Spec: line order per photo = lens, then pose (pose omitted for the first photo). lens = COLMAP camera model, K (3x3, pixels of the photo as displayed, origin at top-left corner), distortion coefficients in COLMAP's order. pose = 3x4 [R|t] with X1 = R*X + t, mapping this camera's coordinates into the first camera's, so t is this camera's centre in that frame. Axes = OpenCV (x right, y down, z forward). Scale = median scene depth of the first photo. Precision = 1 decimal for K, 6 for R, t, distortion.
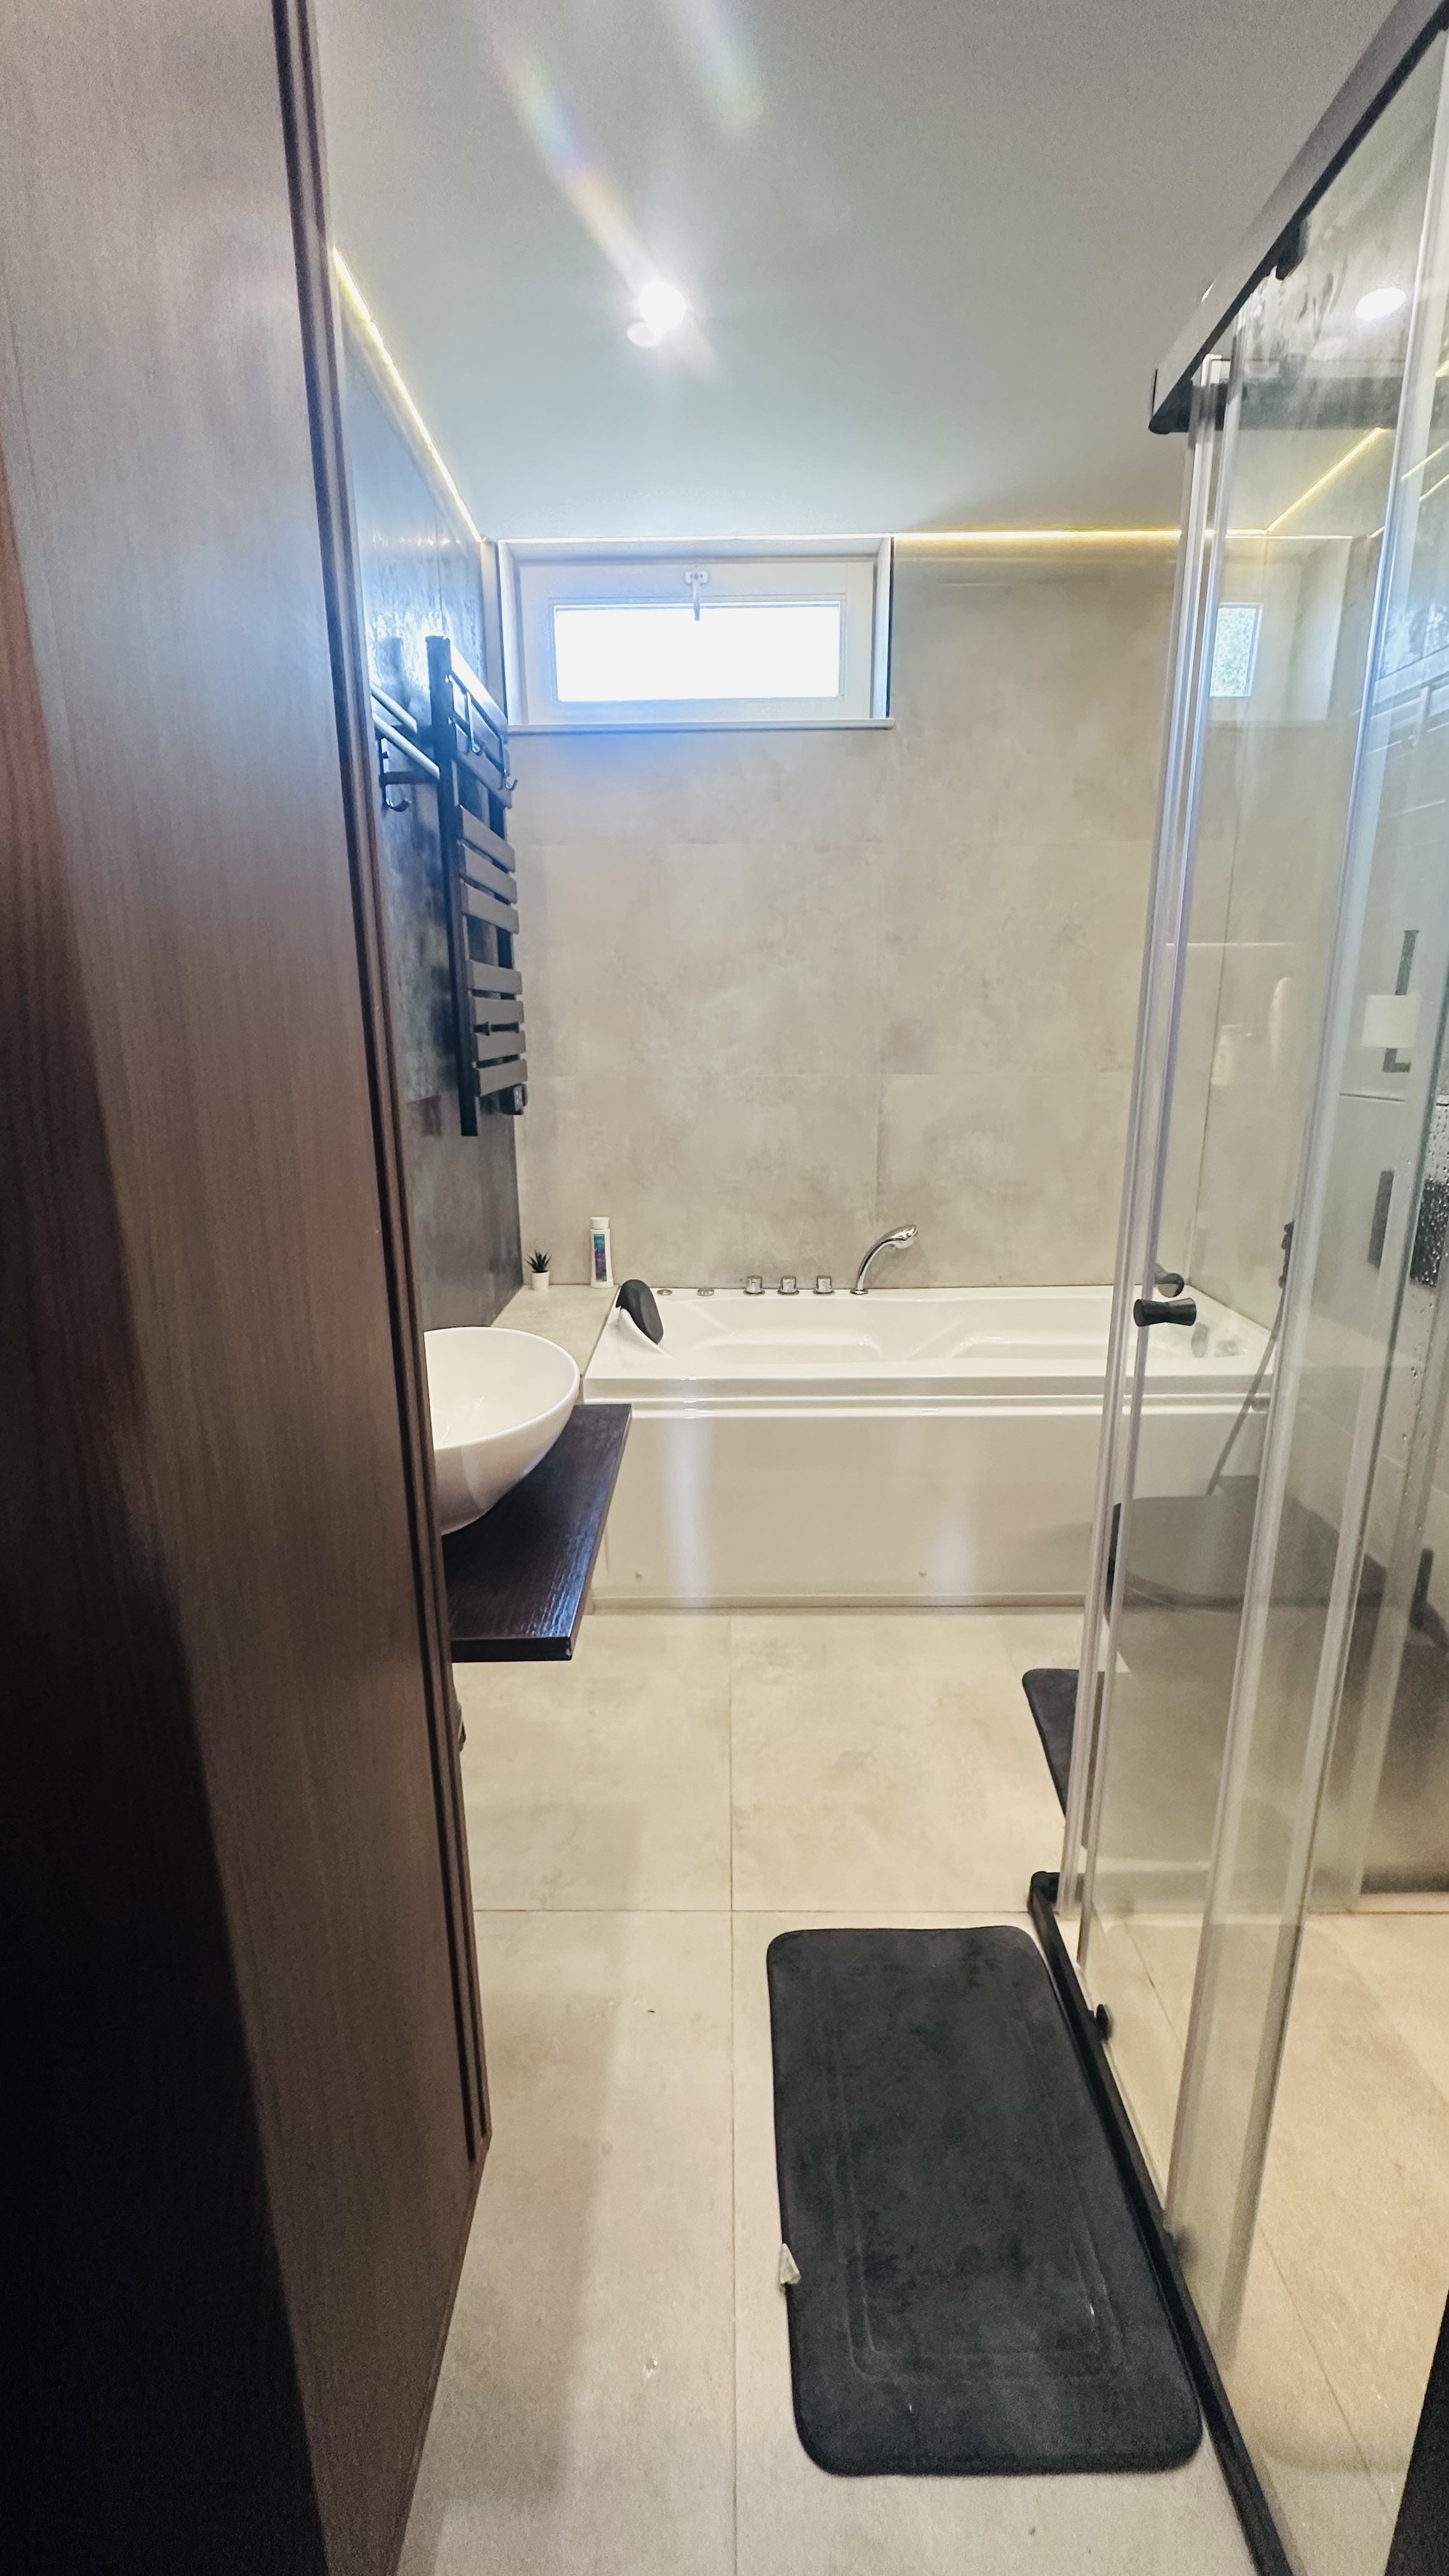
lens RADIAL K [[1028.9, 0, 723.9], [0, 1028.9, 1291.7], [0, 0, 1]] dist [-0.014870, -0.000414]
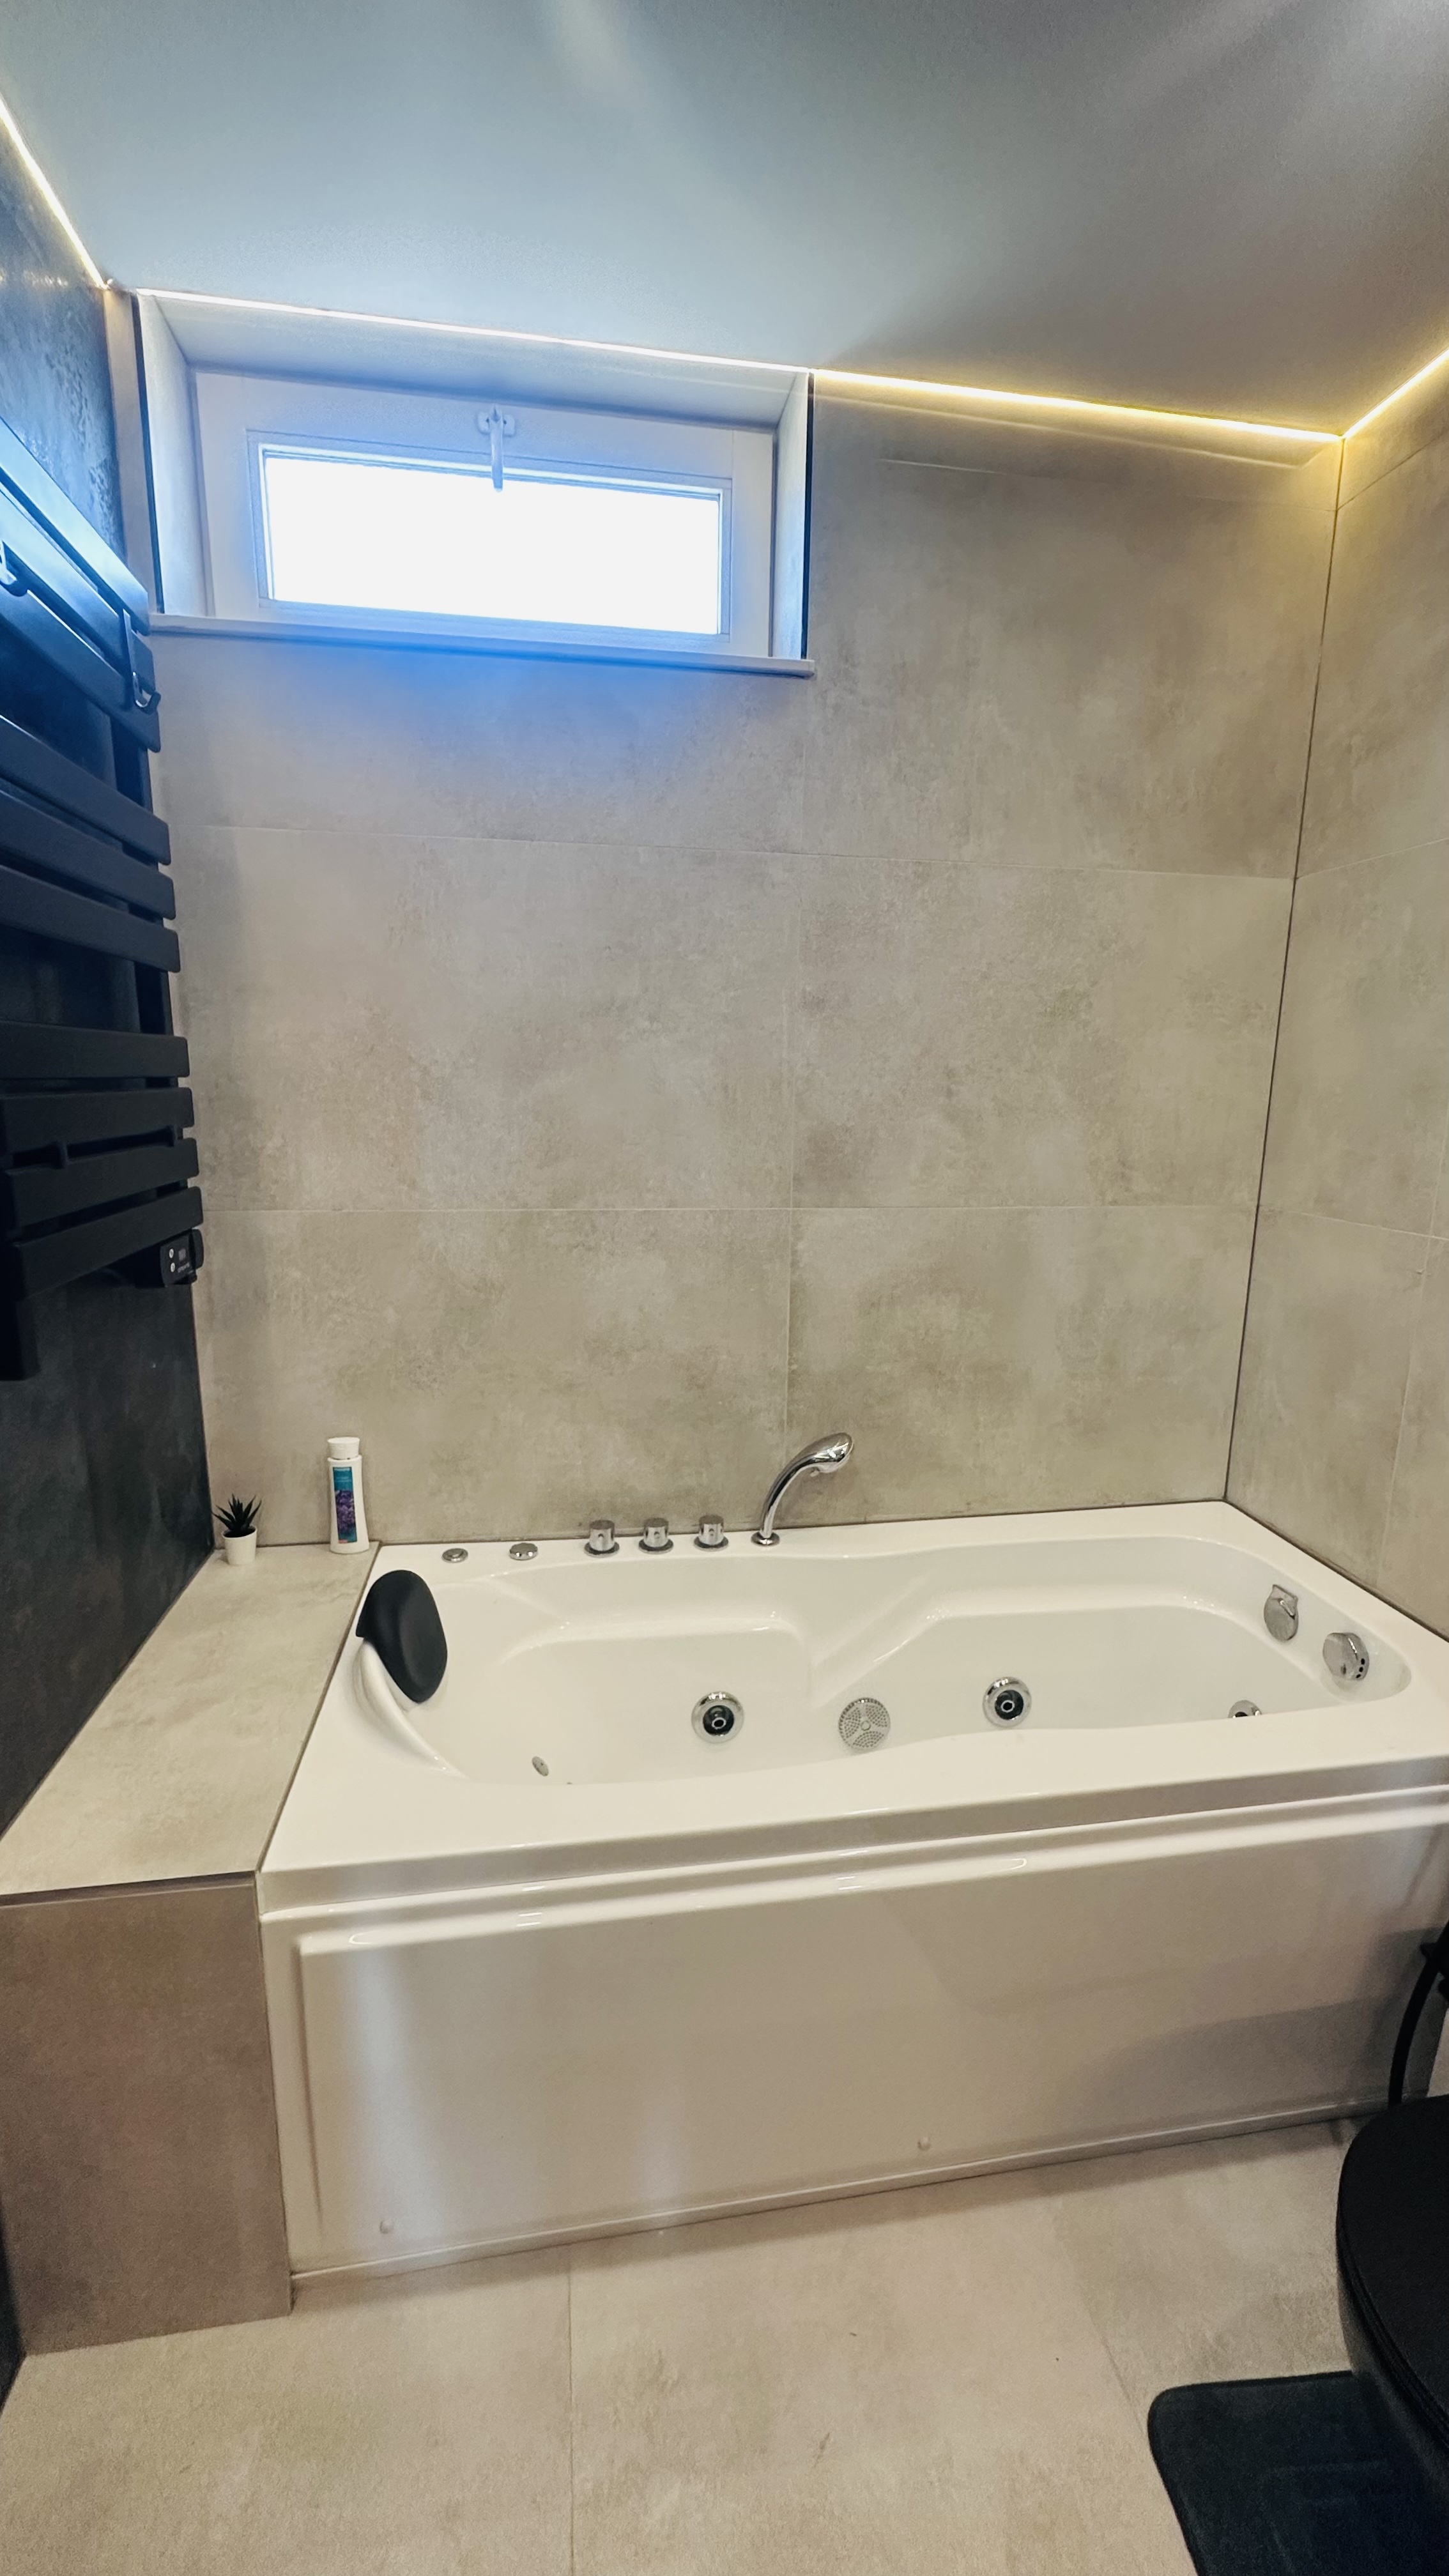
lens RADIAL K [[1028.9, 0, 727.9], [0, 1028.9, 1282.1], [0, 0, 1]] dist [-0.014870, -0.000414]
pose [[0.987353, -0.010451, 0.158193, 0.008397], [0.019857, 0.998120, -0.057992, -0.129540], [-0.157289, 0.060400, 0.985704, 0.374768]]
